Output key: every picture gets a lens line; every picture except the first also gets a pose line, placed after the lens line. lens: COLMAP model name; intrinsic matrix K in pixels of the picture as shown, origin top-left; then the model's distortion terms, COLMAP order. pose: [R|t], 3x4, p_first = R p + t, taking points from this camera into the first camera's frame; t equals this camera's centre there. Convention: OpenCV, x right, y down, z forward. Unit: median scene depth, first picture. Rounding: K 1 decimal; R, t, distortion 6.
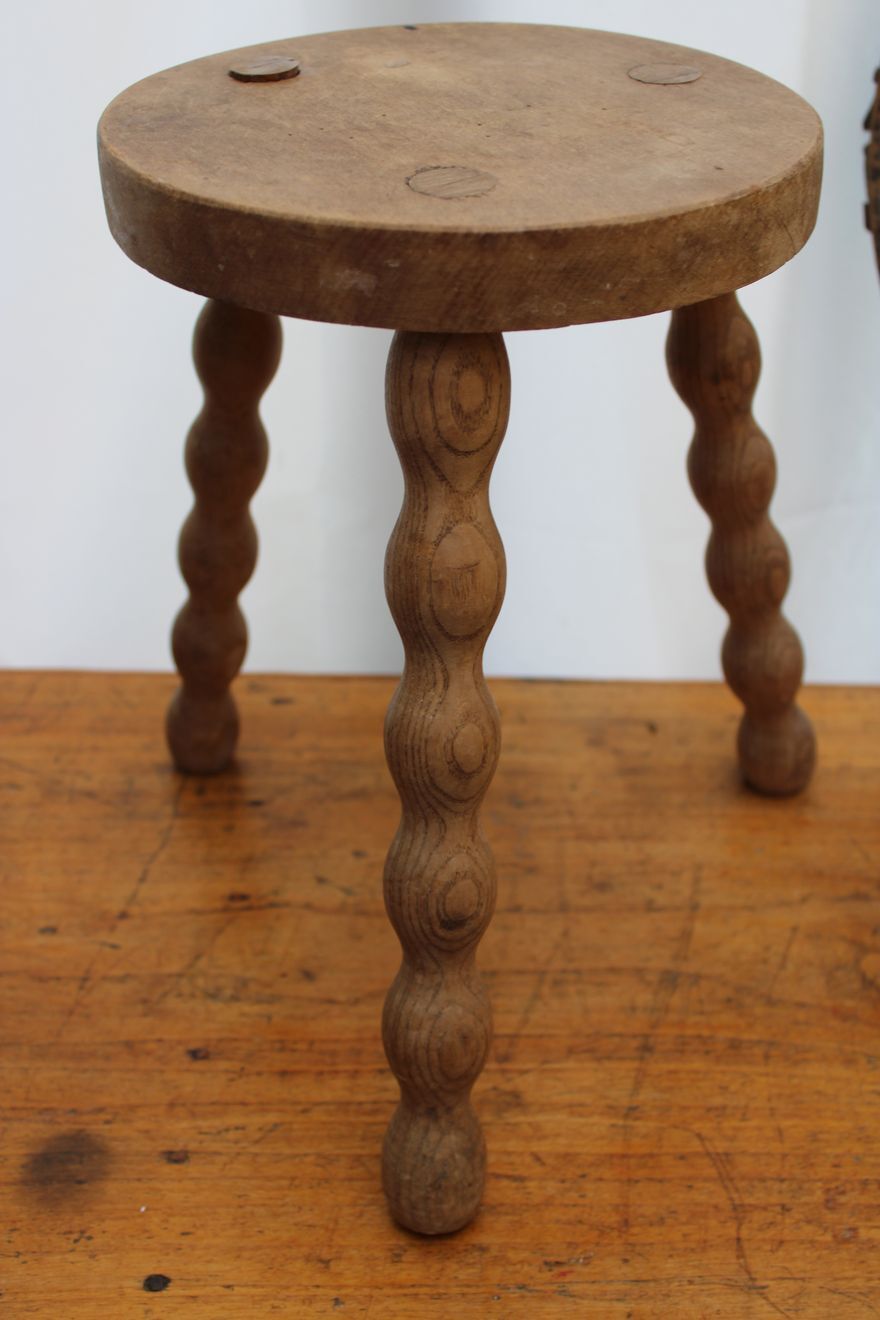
lens RADIAL K [[1717.3, 0, 428.0], [0, 1717.3, 657.8], [0, 0, 1]] dist [-0.071587, 0.000000]
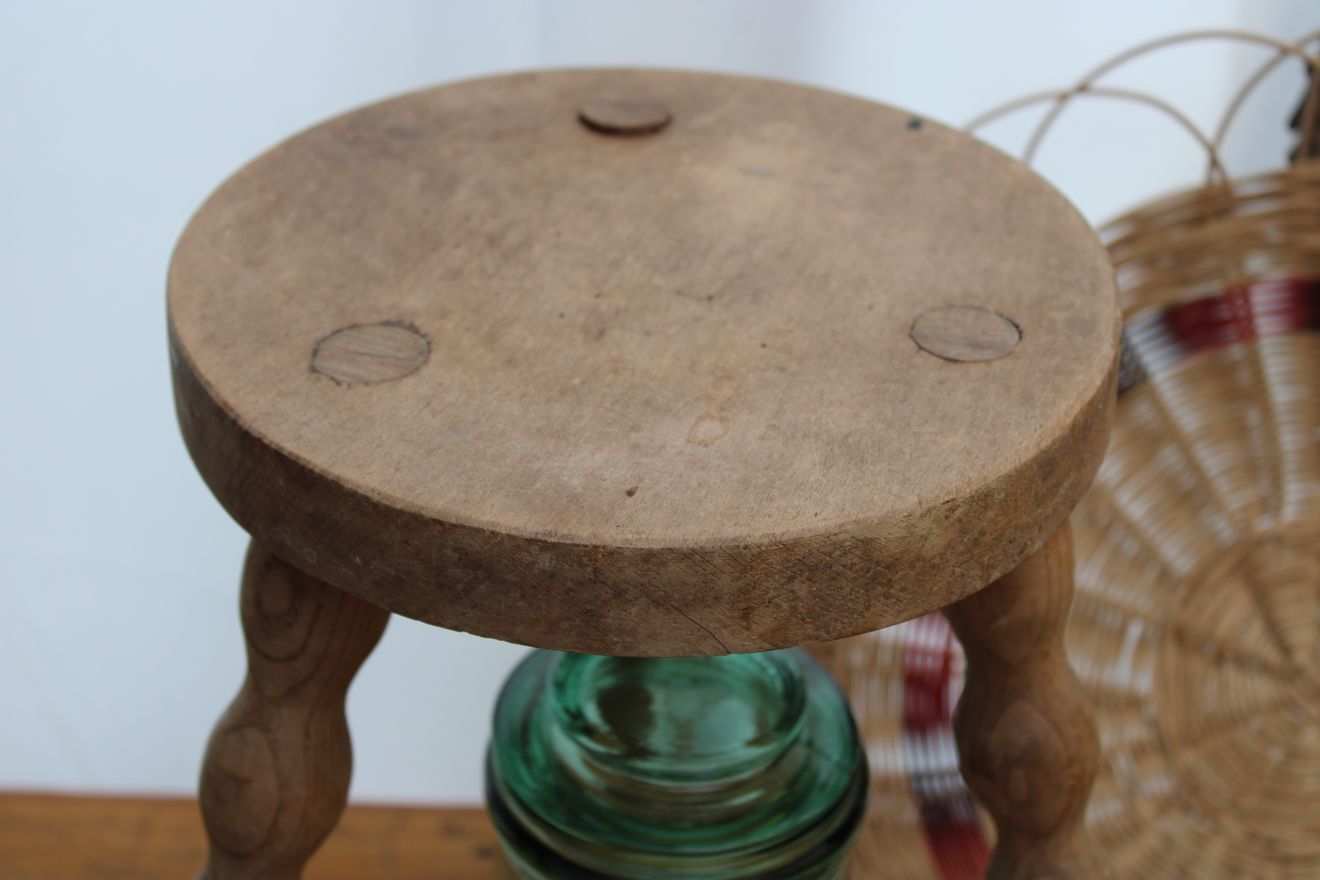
lens RADIAL K [[2388.8, 0, 661.1], [0, 2388.8, 442.4], [0, 0, 1]] dist [-0.043780, 0.000000]
pose [[0.624966, 0.450041, -0.637872, 0.705013], [-0.455609, 0.873779, 0.170091, -0.420132], [0.633907, 0.184319, 0.751125, 0.218523]]
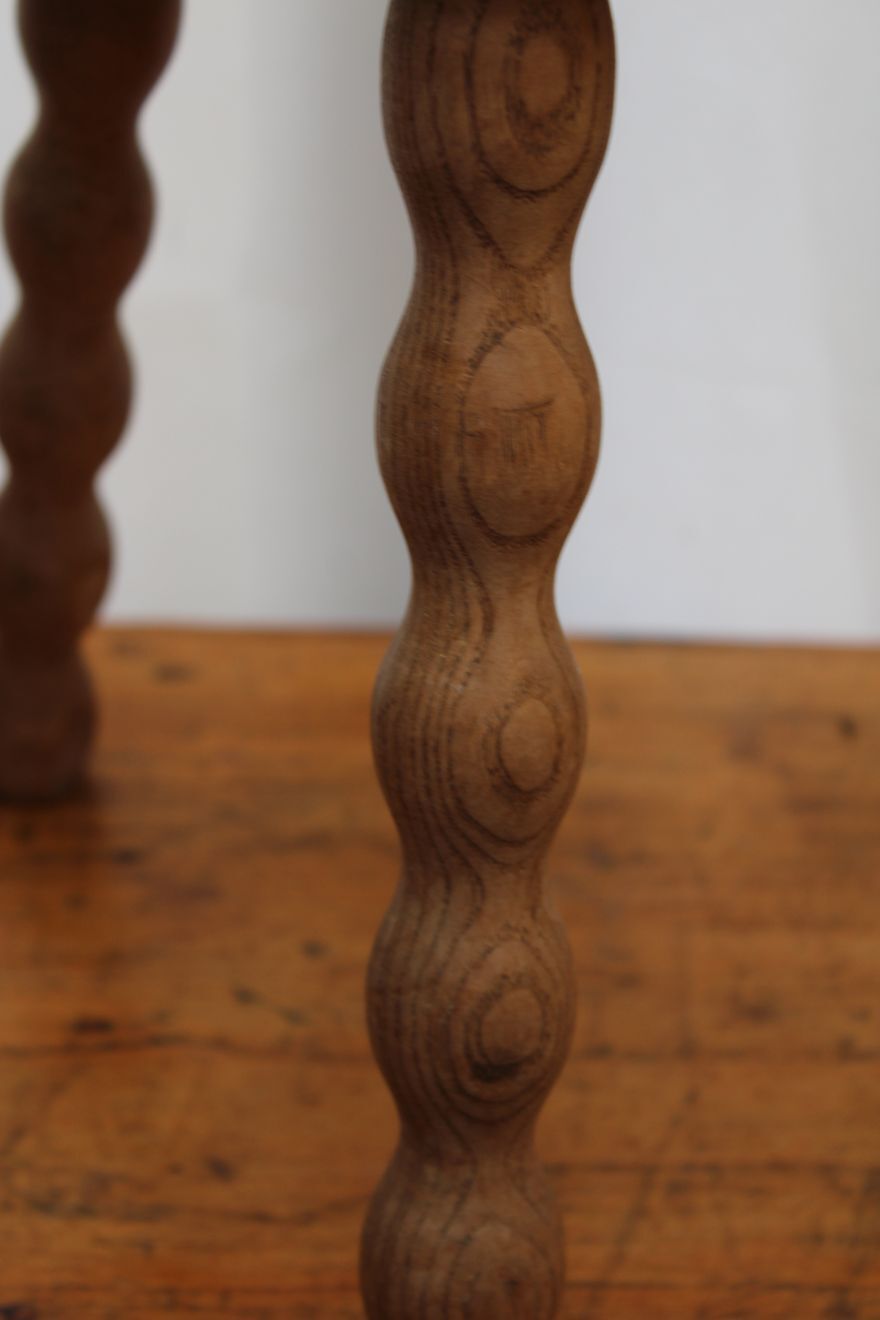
lens RADIAL K [[3082.2, 0, 439.4], [0, 3082.2, 657.9], [0, 0, 1]] dist [0.116882, 0.000000]
pose [[0.999944, 0.010366, 0.002018, -0.006160], [-0.010398, 0.999808, 0.016619, 0.008667], [-0.001845, -0.016639, 0.999860, 0.027366]]
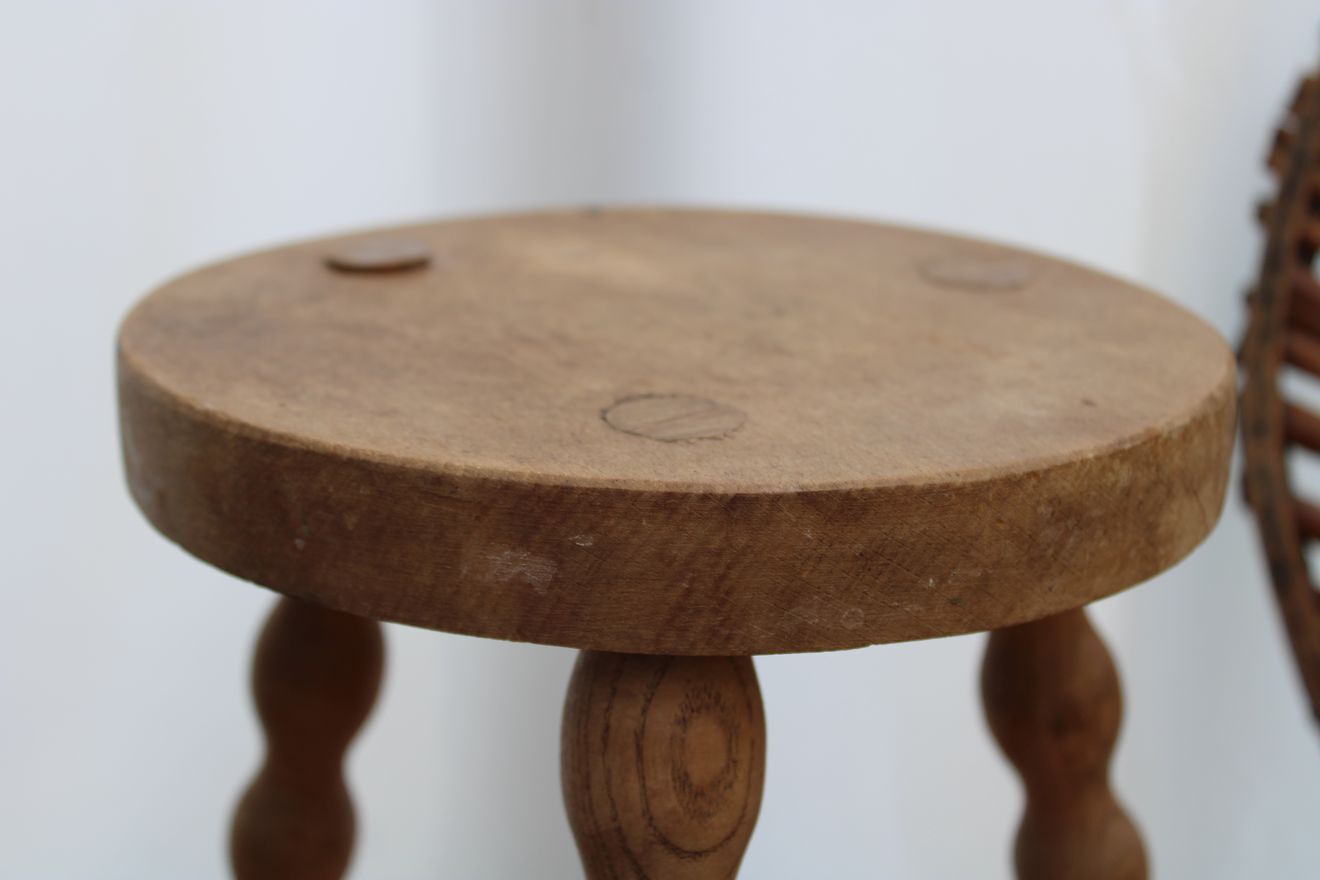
lens RADIAL K [[2237.9, 0, 648.1], [0, 2237.9, 405.7], [0, 0, 1]] dist [-0.026230, 0.000000]
pose [[0.999212, 0.016281, 0.036193, -0.021775], [-0.004965, 0.956091, -0.293027, -0.034473], [-0.039375, 0.292616, 0.955419, 0.178736]]
